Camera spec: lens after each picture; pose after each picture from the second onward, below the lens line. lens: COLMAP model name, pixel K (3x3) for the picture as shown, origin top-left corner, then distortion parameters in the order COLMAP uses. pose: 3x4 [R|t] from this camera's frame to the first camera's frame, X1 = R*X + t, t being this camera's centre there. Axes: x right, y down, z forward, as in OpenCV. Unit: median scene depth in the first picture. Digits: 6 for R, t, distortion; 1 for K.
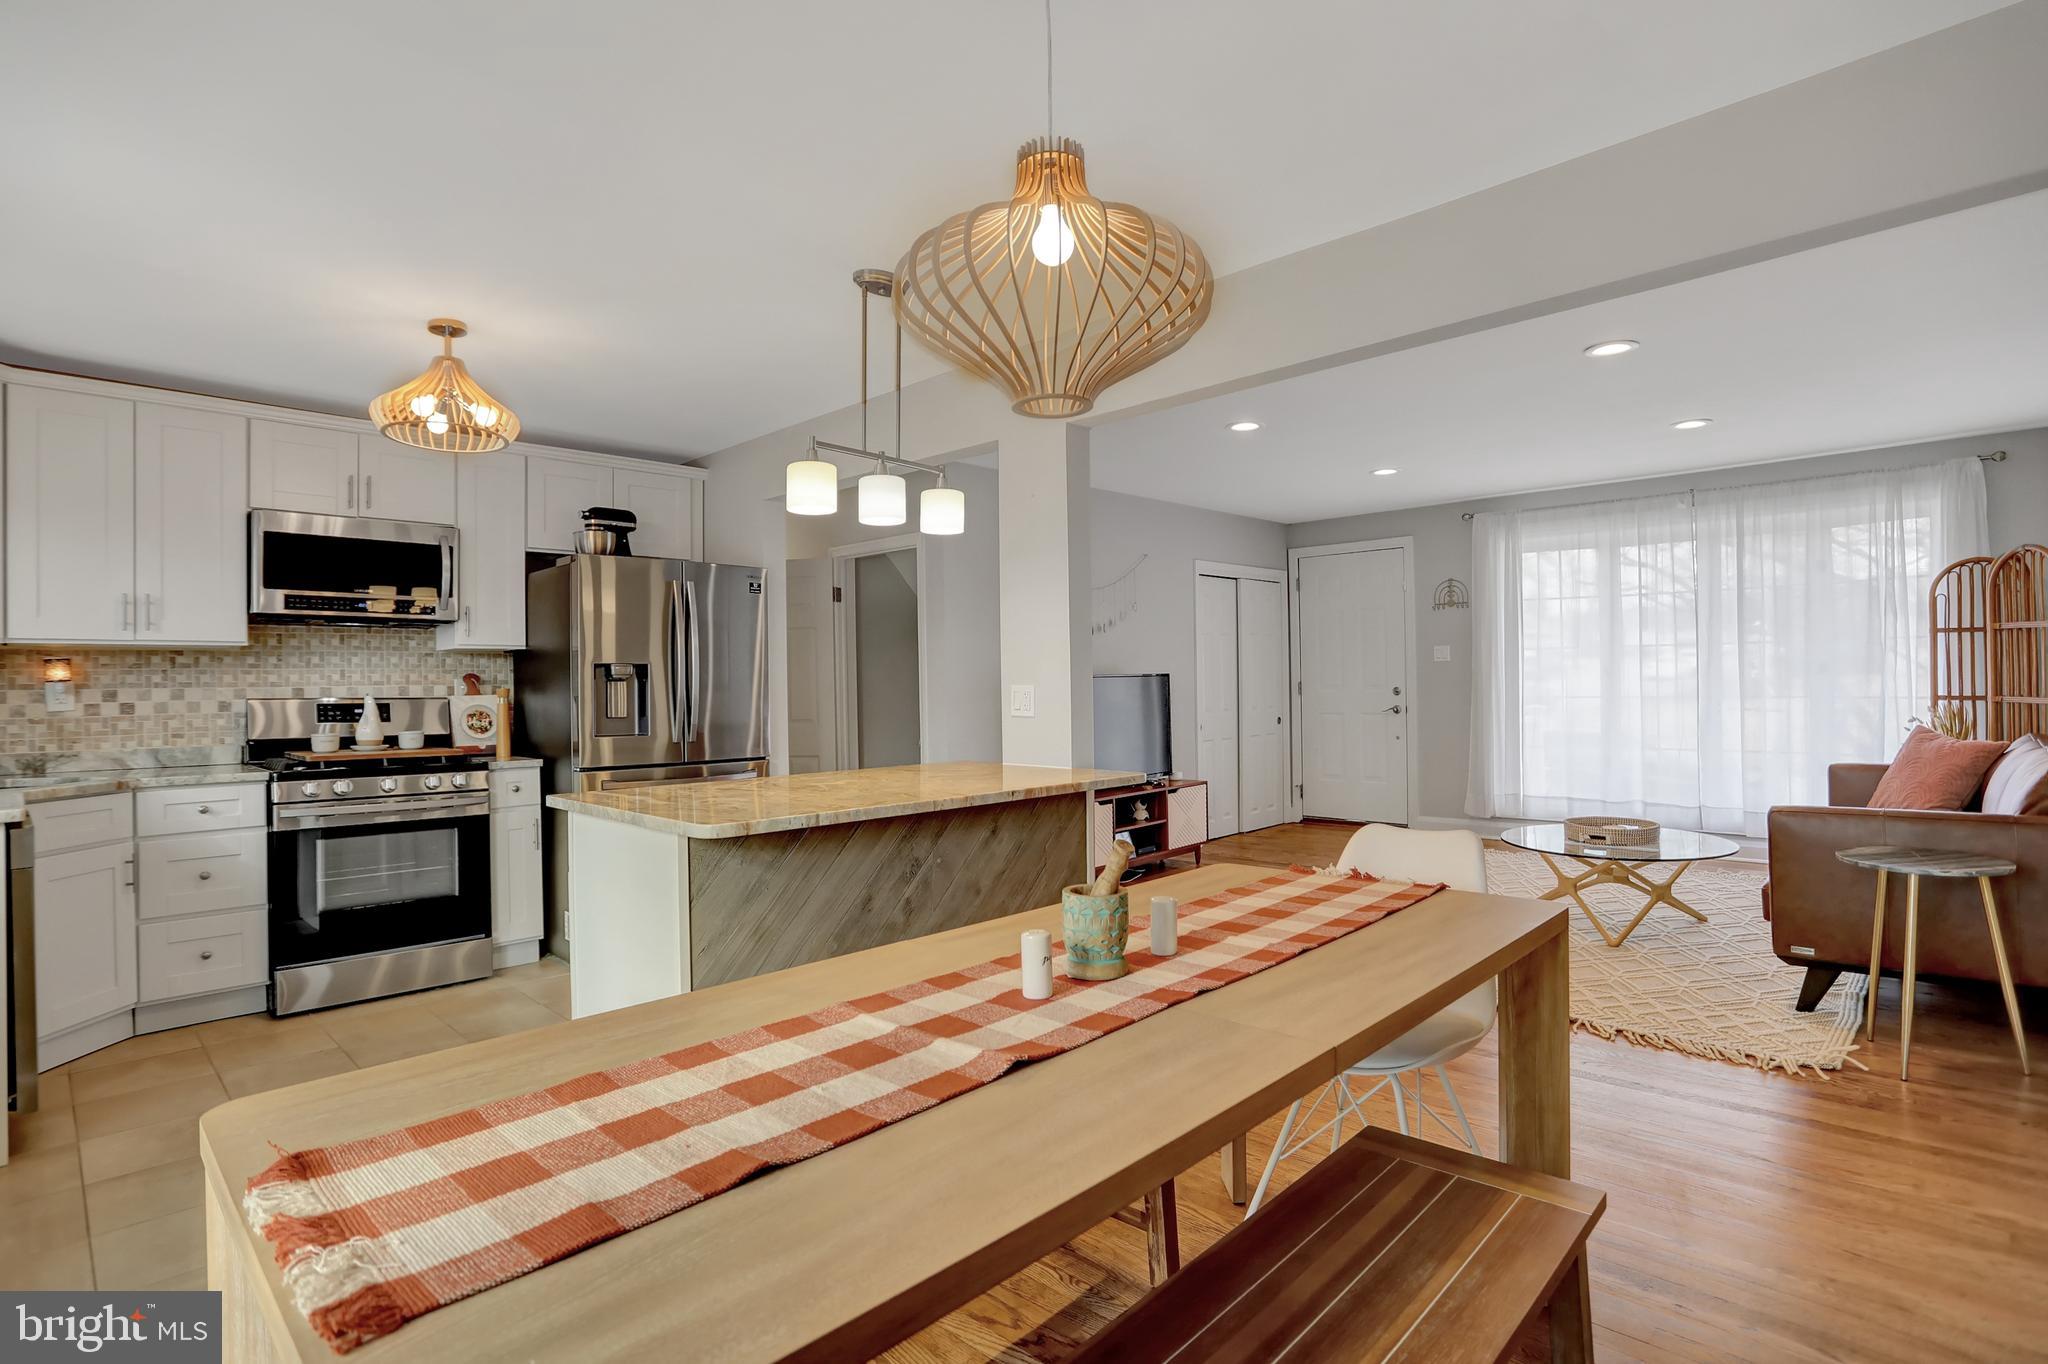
lens RADIAL K [[997.7, 0, 1020.1], [0, 997.7, 691.3], [0, 0, 1]] dist [0.002622, 0.002401]
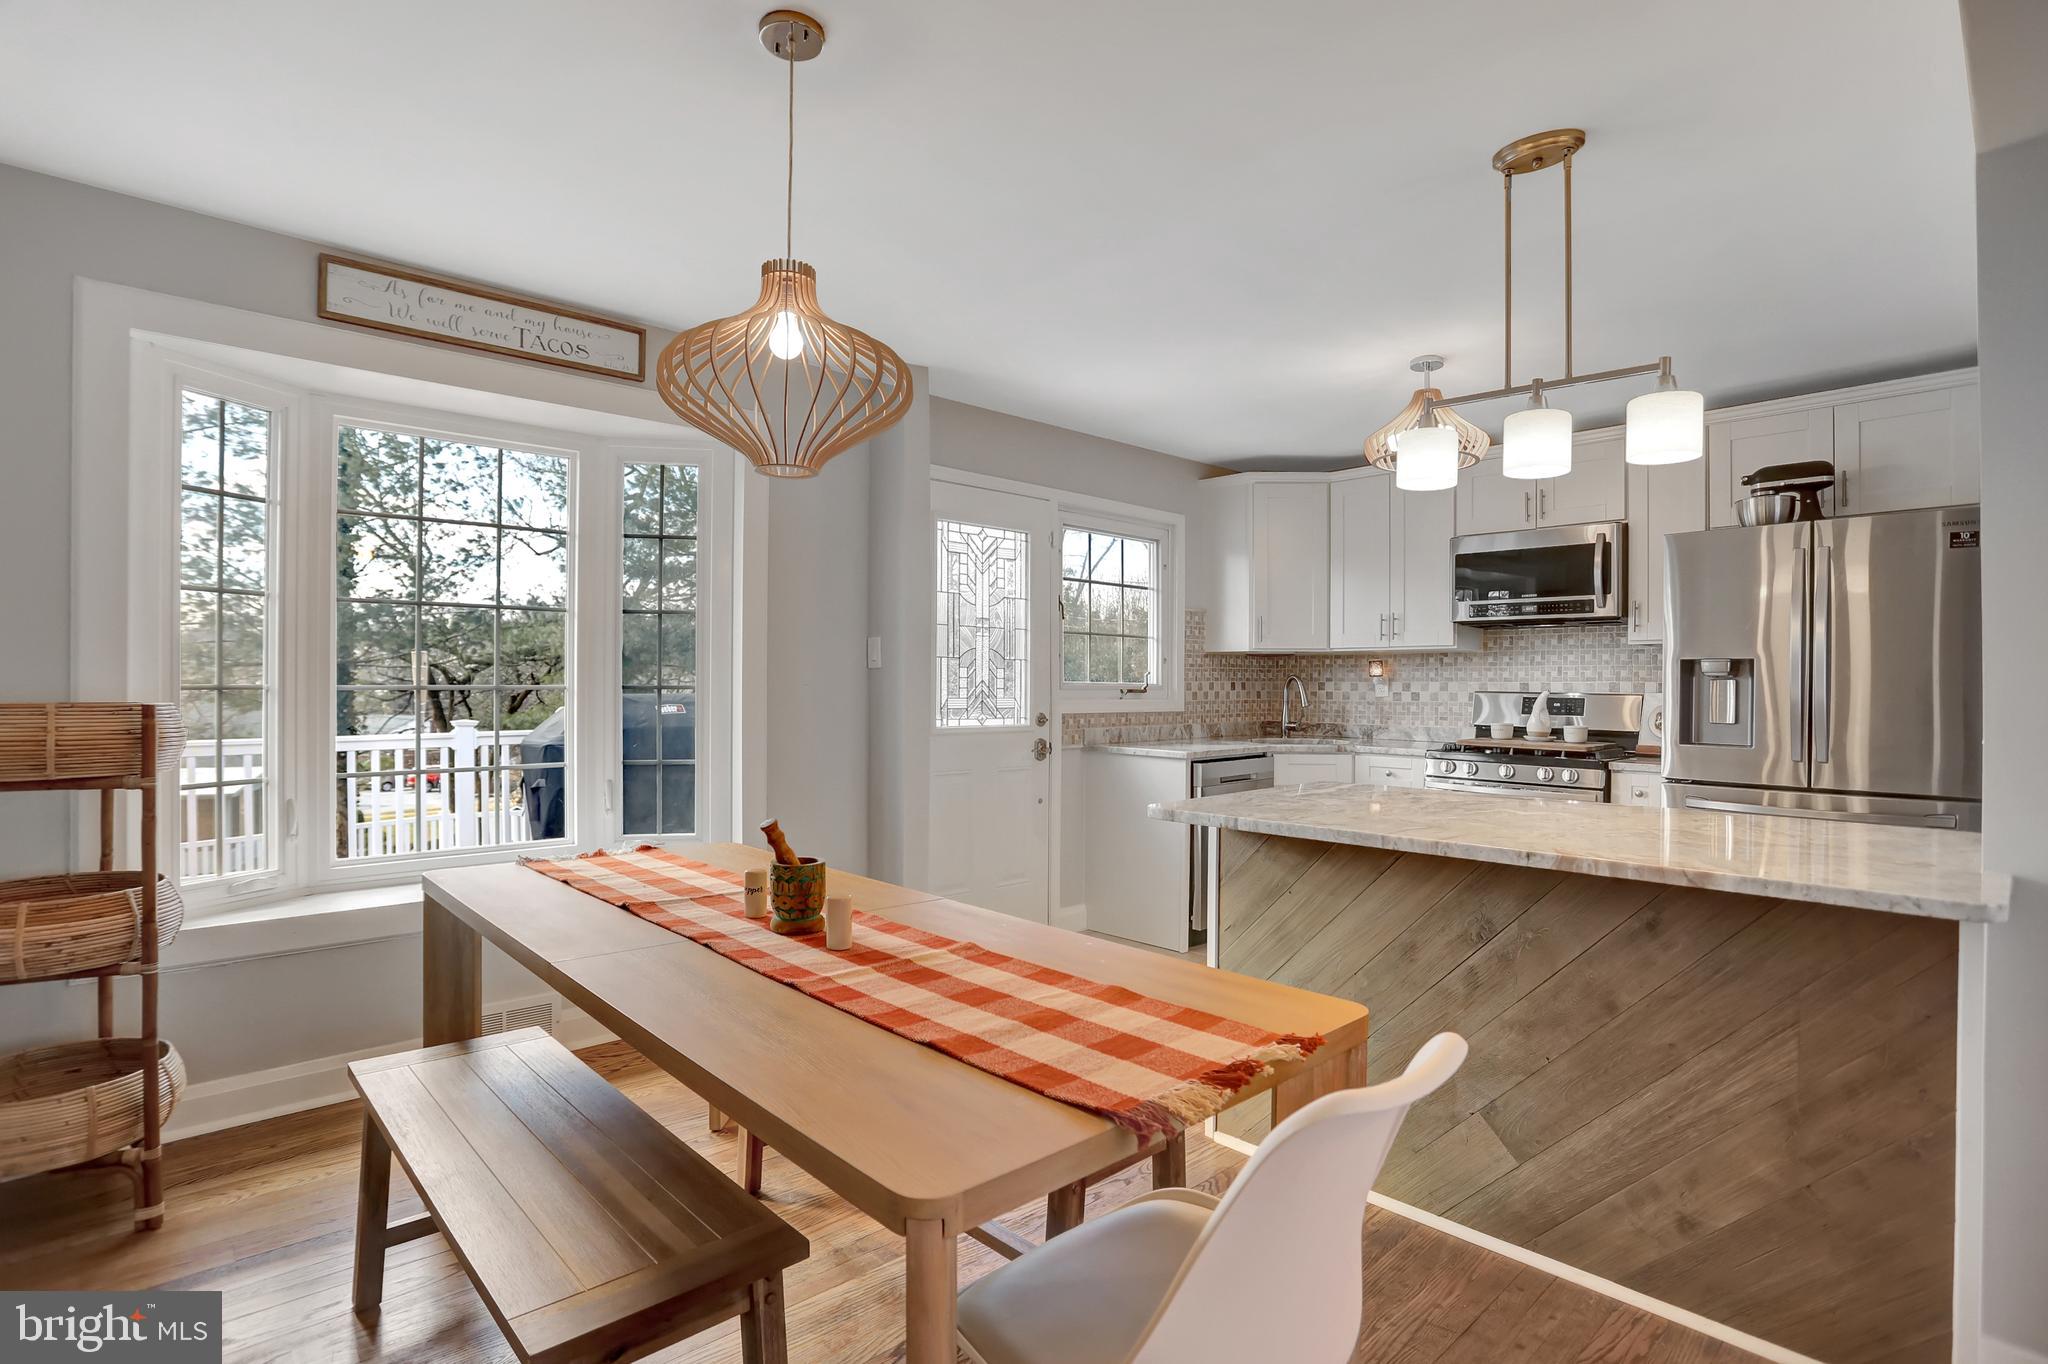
lens RADIAL K [[997.7, 0, 1022.0], [0, 997.7, 677.2], [0, 0, 1]] dist [0.002622, 0.002401]
pose [[0.023672, 0.007760, -0.999690, 0.439664], [-0.013421, 0.999882, 0.007444, -0.011699], [0.999630, 0.013241, 0.023773, 0.432664]]
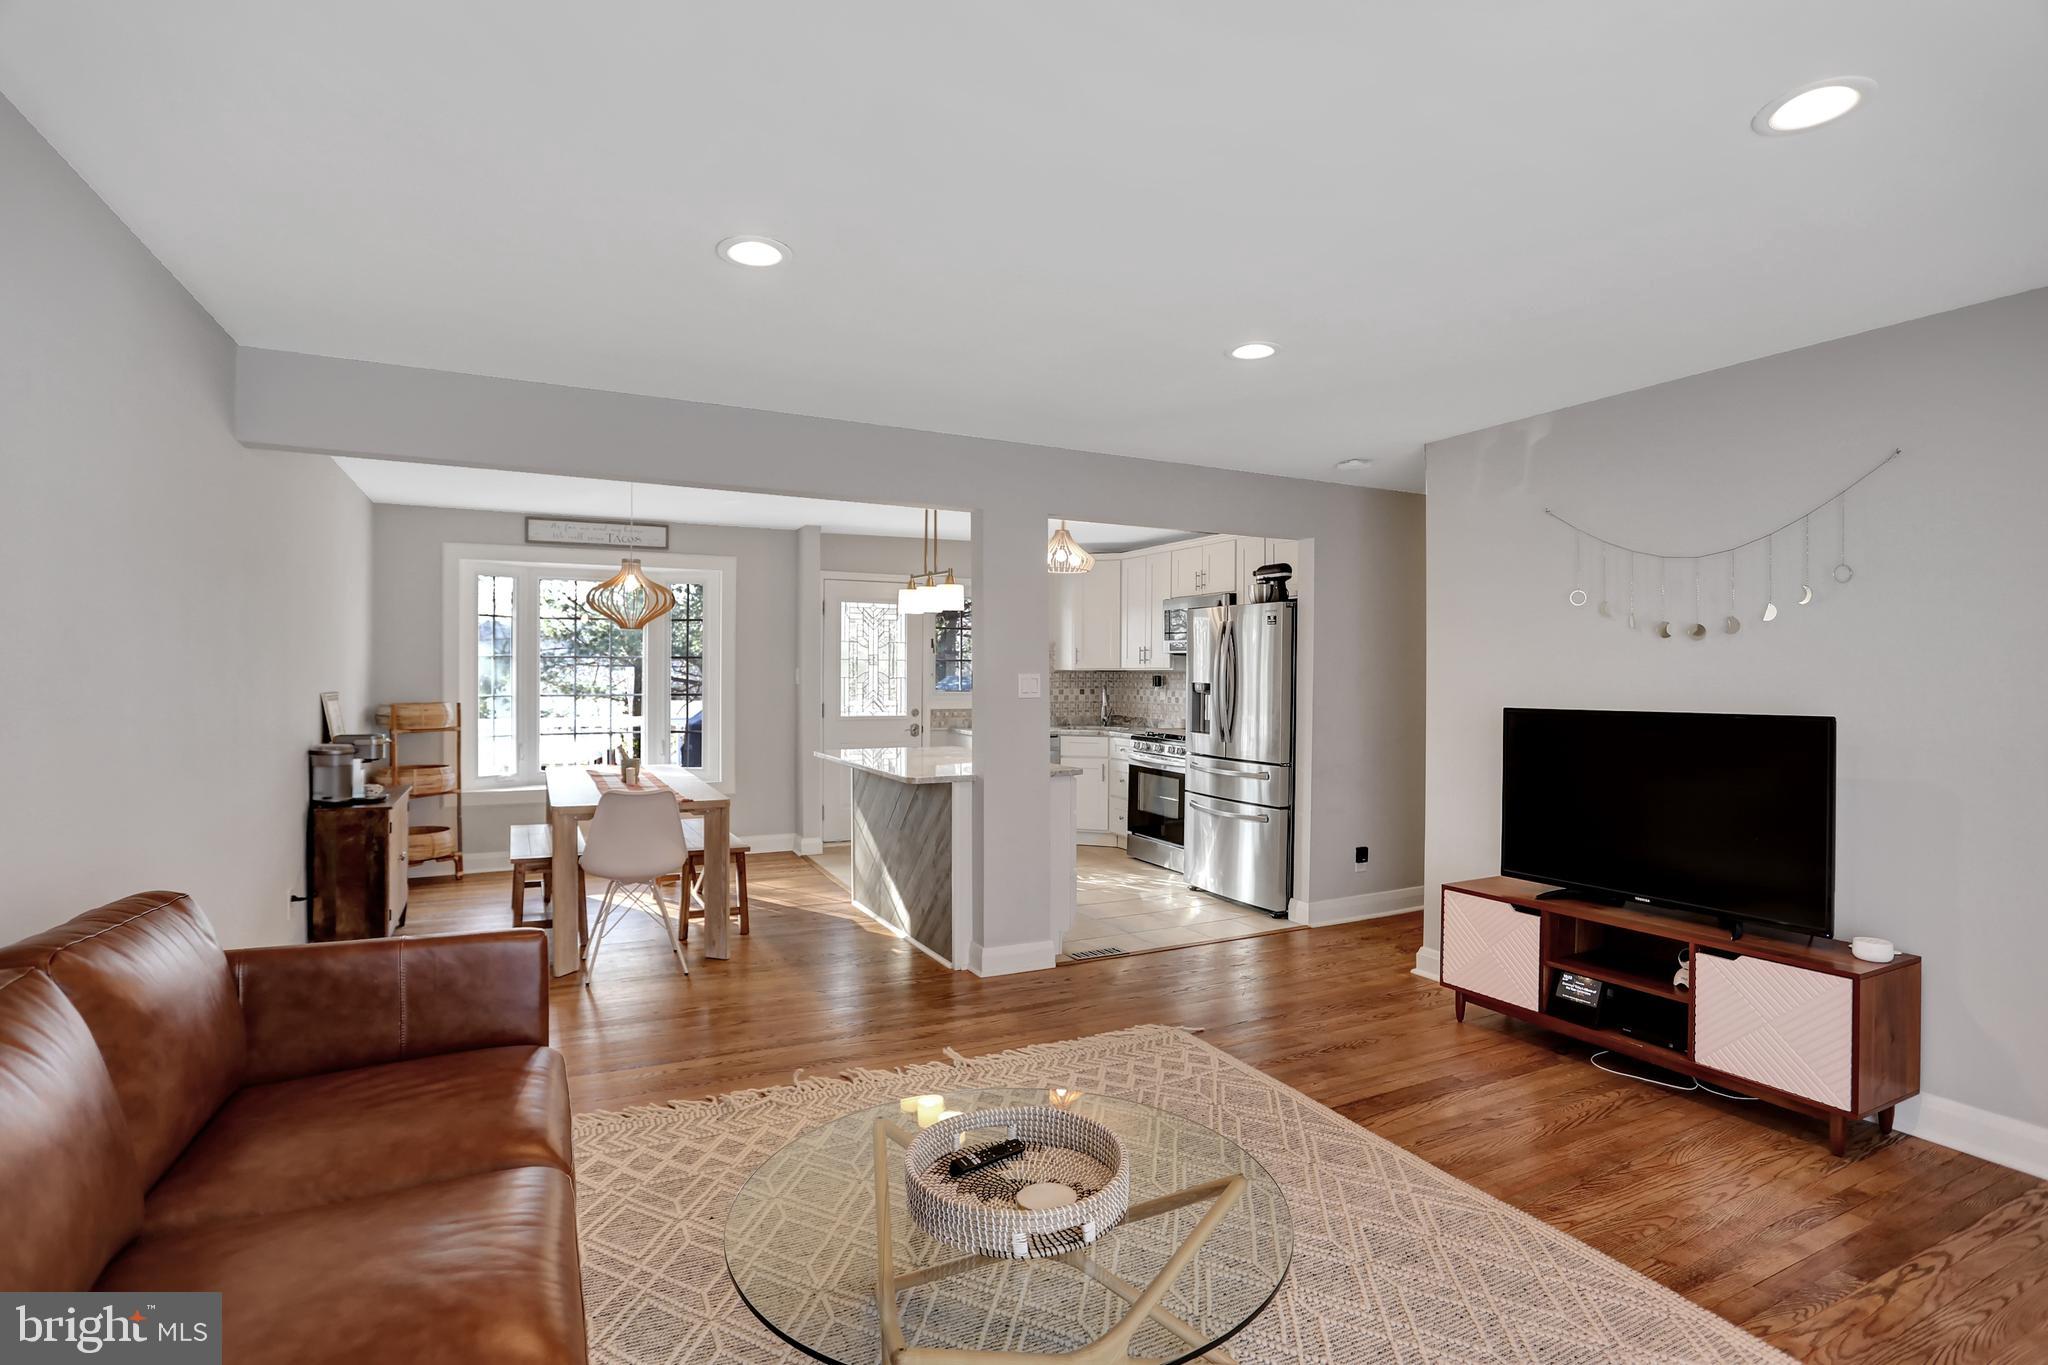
lens RADIAL K [[997.7, 0, 1028.2], [0, 997.7, 669.9], [0, 0, 1]] dist [0.002622, 0.002401]
pose [[-0.270058, 0.012561, -0.962762, 1.138219], [-0.009267, 0.999835, 0.015644, -0.073036], [0.962800, 0.013147, -0.269896, 1.245890]]
